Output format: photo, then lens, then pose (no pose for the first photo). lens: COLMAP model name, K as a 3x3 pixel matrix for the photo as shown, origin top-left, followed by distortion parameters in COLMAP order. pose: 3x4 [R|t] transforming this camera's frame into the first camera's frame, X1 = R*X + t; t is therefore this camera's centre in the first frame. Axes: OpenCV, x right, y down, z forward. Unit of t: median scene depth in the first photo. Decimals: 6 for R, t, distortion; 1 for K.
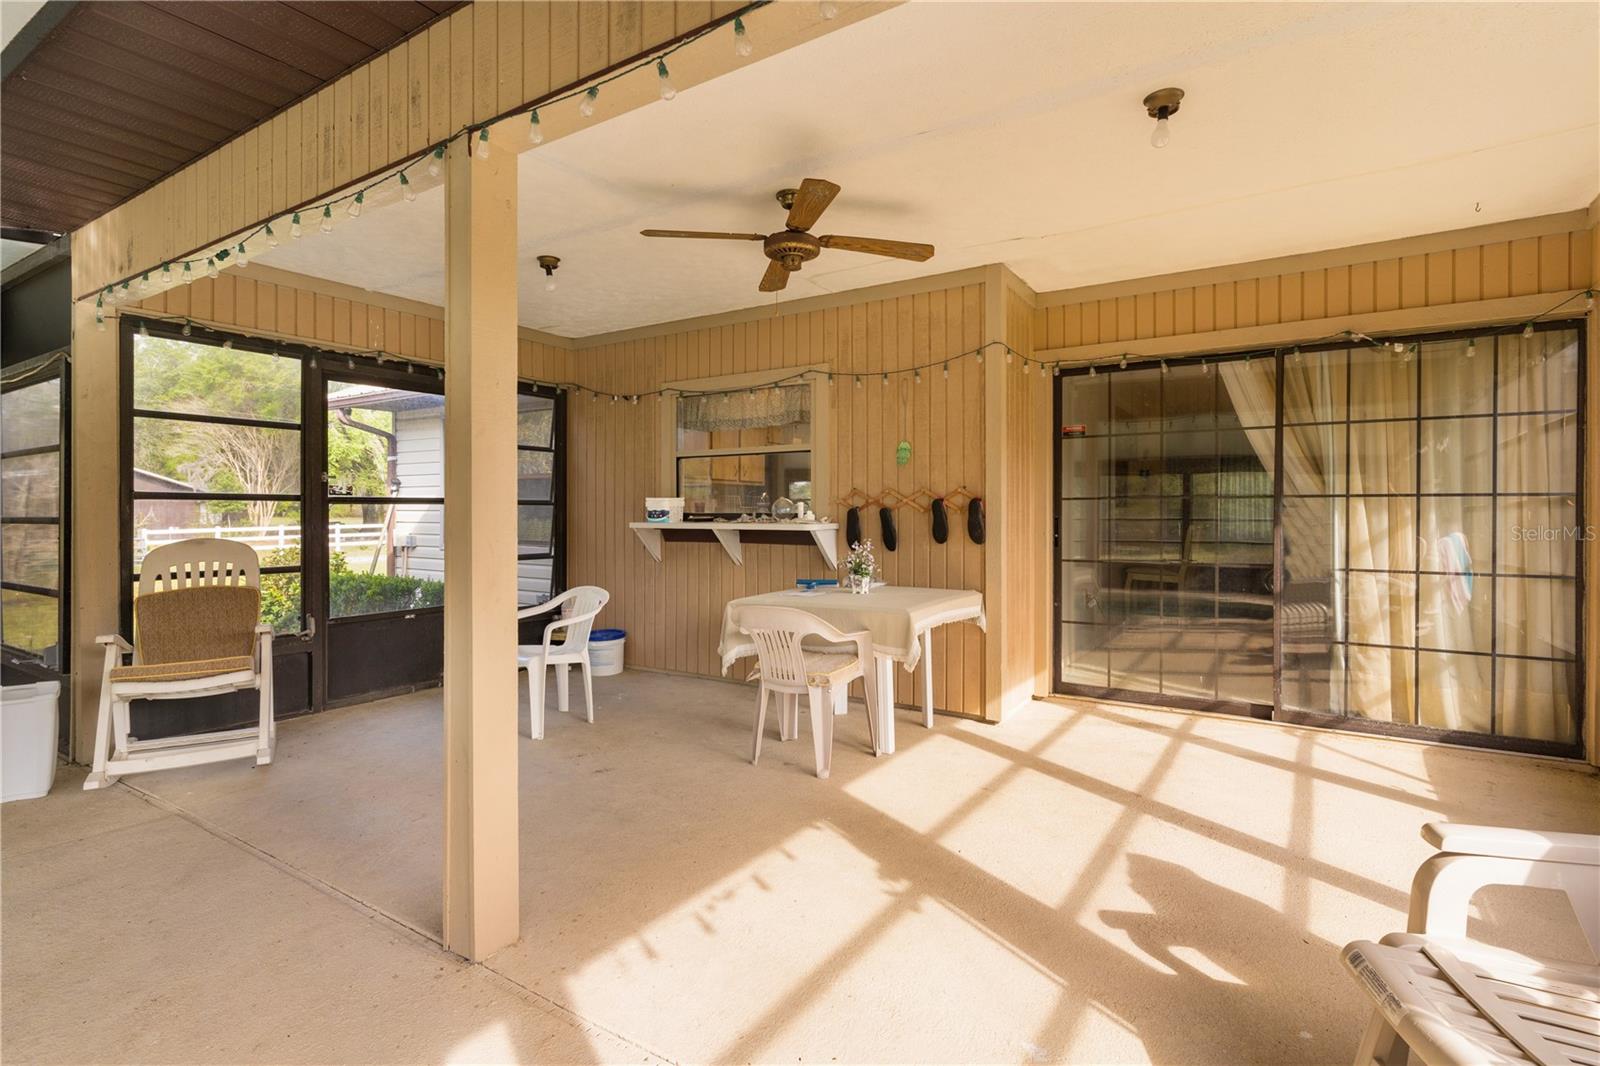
lens RADIAL K [[783.3, 0, 797.3], [0, 783.3, 514.2], [0, 0, 1]] dist [0.001653, -0.000464]
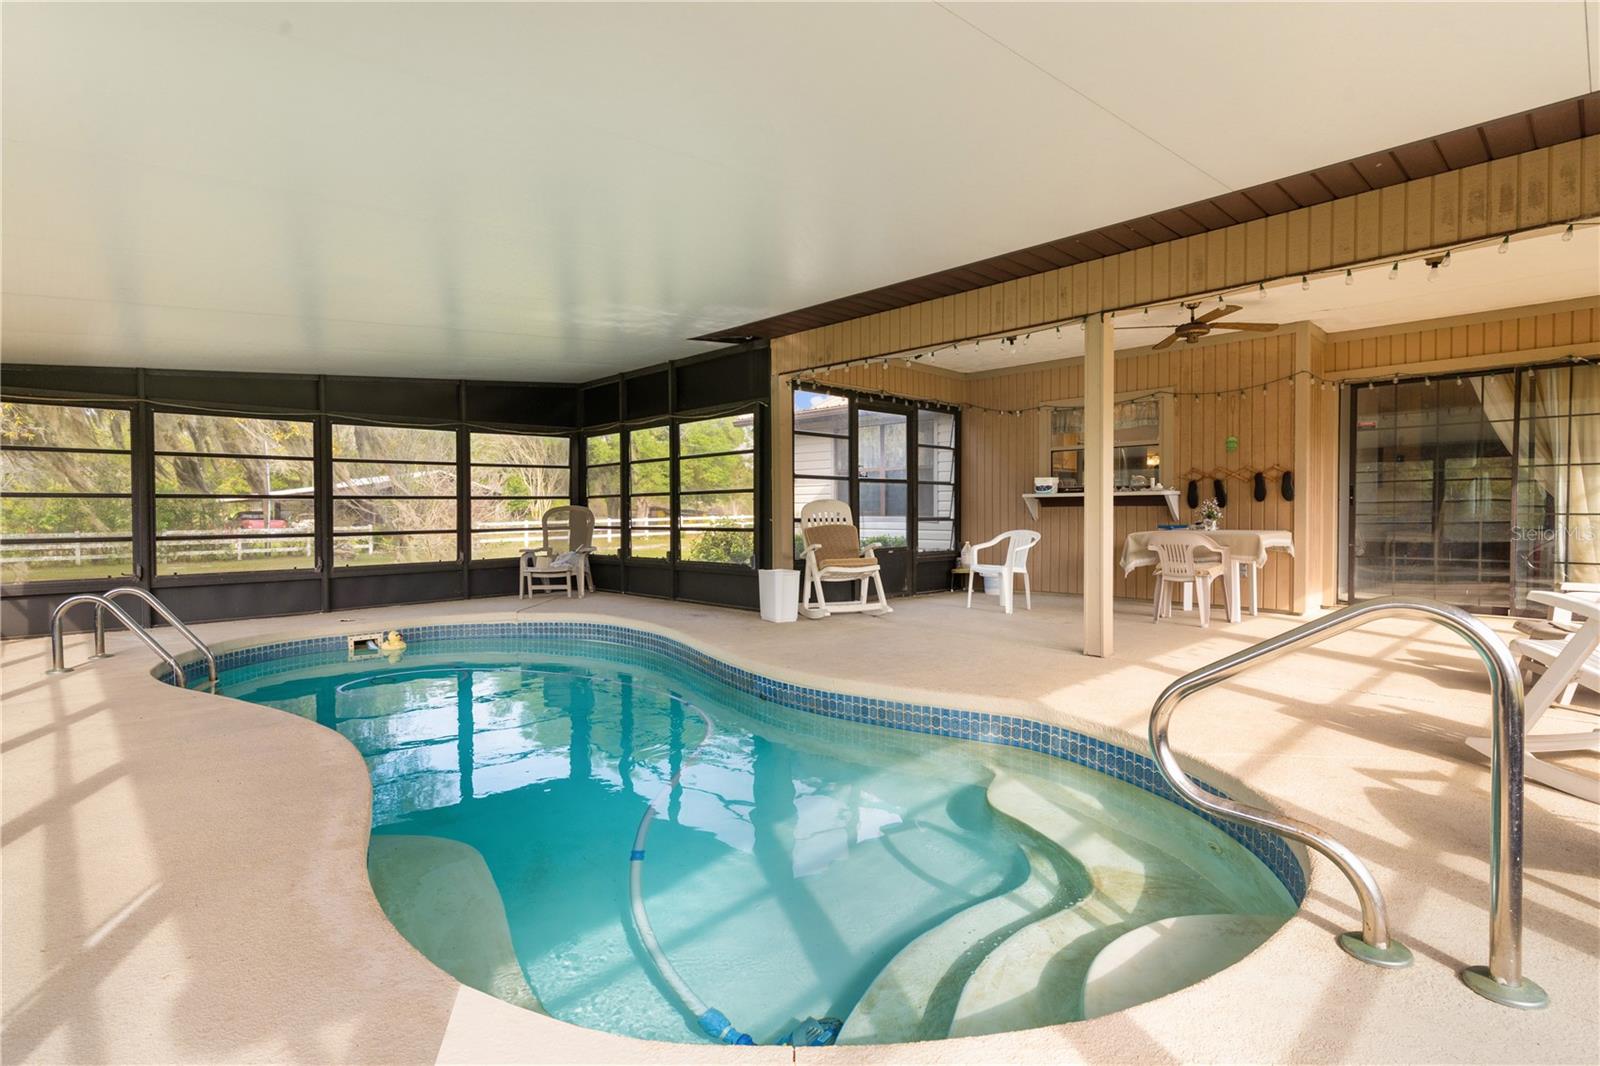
lens RADIAL K [[776.7, 0, 800.2], [0, 776.7, 529.8], [0, 0, 1]] dist [0.004188, 0.000393]
pose [[0.975305, 0.000218, -0.220864, -0.366200], [0.004569, 0.999766, 0.021165, 0.056708], [0.220817, -0.021651, 0.975075, -0.711740]]
